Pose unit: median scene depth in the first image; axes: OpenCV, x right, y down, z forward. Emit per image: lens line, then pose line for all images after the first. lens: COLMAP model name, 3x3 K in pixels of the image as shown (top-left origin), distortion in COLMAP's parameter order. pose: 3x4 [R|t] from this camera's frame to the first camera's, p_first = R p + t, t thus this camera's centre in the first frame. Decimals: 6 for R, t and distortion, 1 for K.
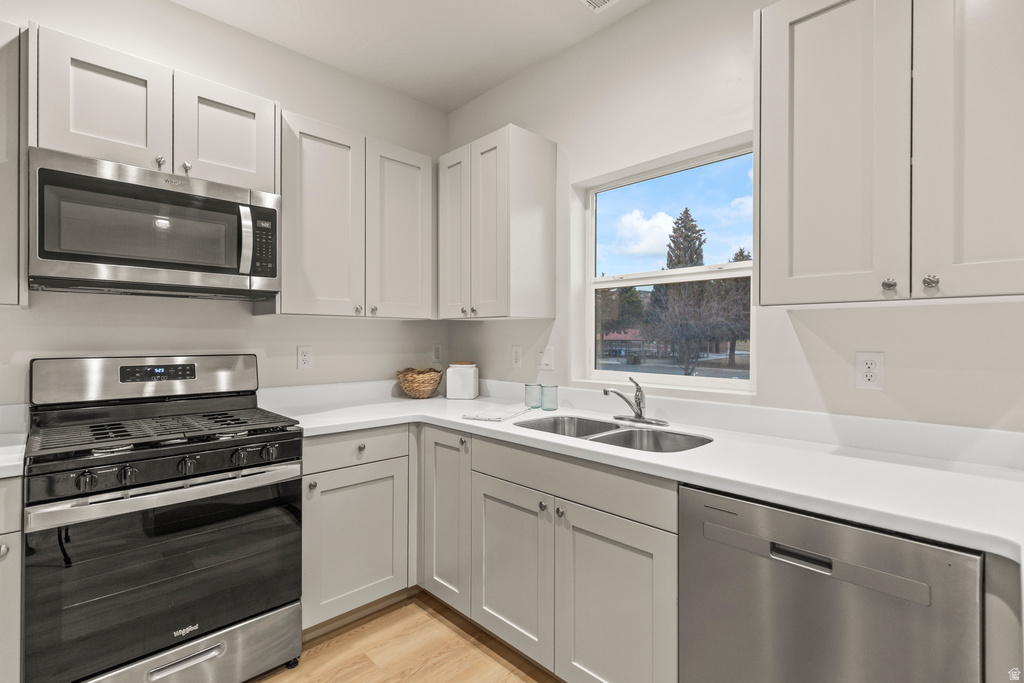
lens RADIAL K [[473.5, 0, 517.3], [0, 473.5, 334.9], [0, 0, 1]] dist [0.000806, 0.000263]
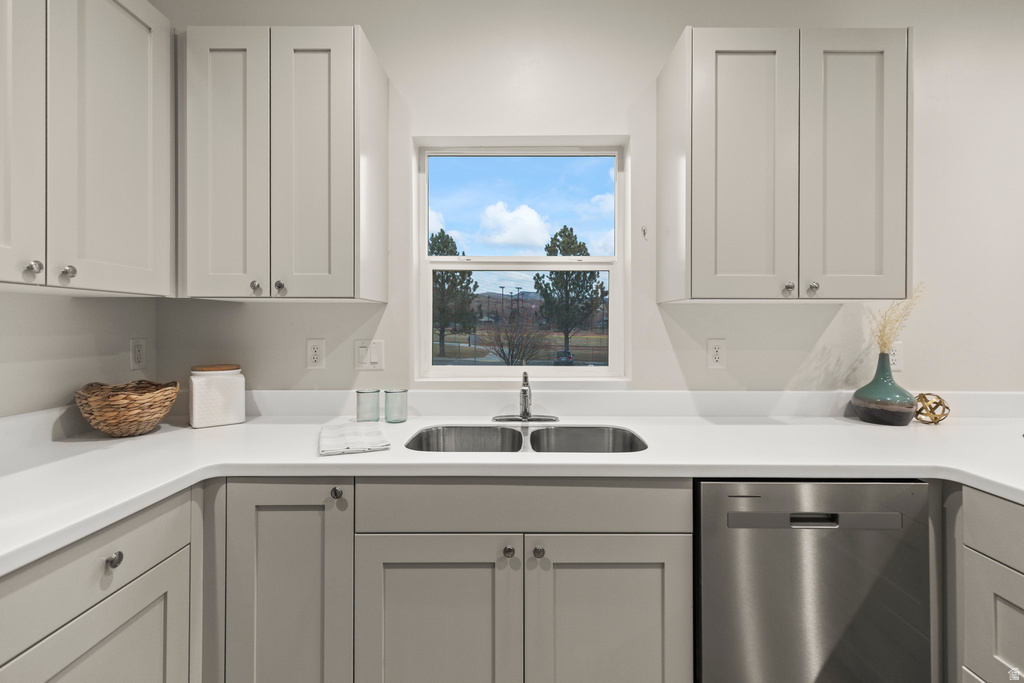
lens RADIAL K [[458.5, 0, 516.9], [0, 458.5, 324.4], [0, 0, 1]] dist [0.003342, 0.000212]
pose [[0.703542, 0.001972, 0.710651, -0.381129], [-0.003824, 0.999992, 0.001011, -0.001382], [-0.710643, -0.003429, 0.703544, 0.396164]]
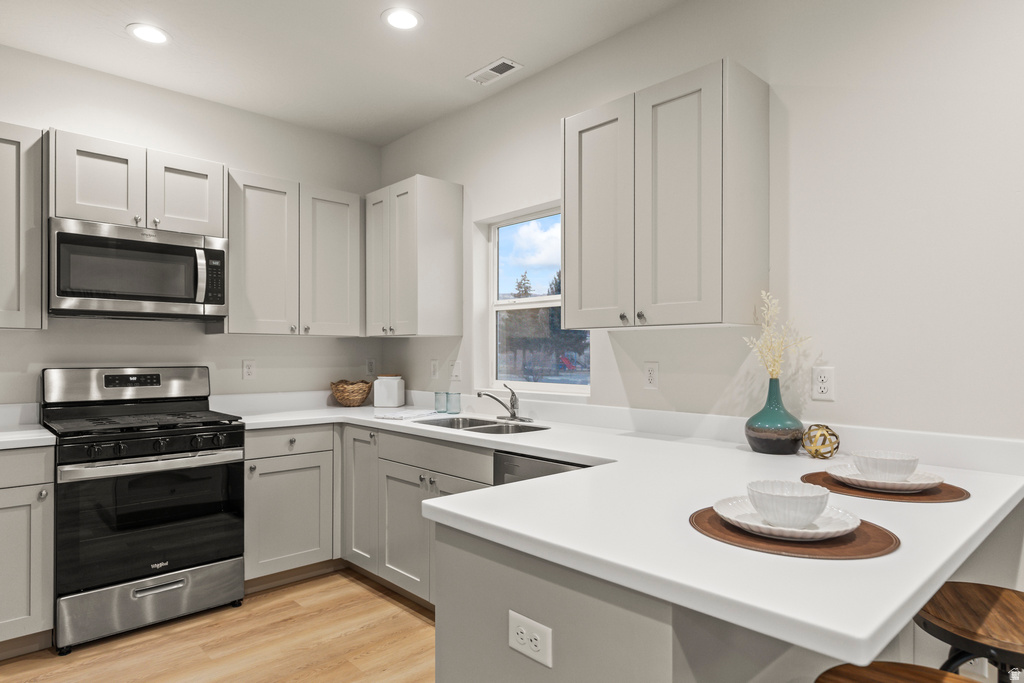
lens RADIAL K [[585.3, 0, 510.9], [0, 585.3, 350.1], [0, 0, 1]] dist [-0.001540, -0.000645]
pose [[0.999807, -0.001621, -0.019598, 0.282500], [0.001602, 0.999998, -0.000967, 0.001635], [0.019599, 0.000935, 0.999807, -0.538886]]
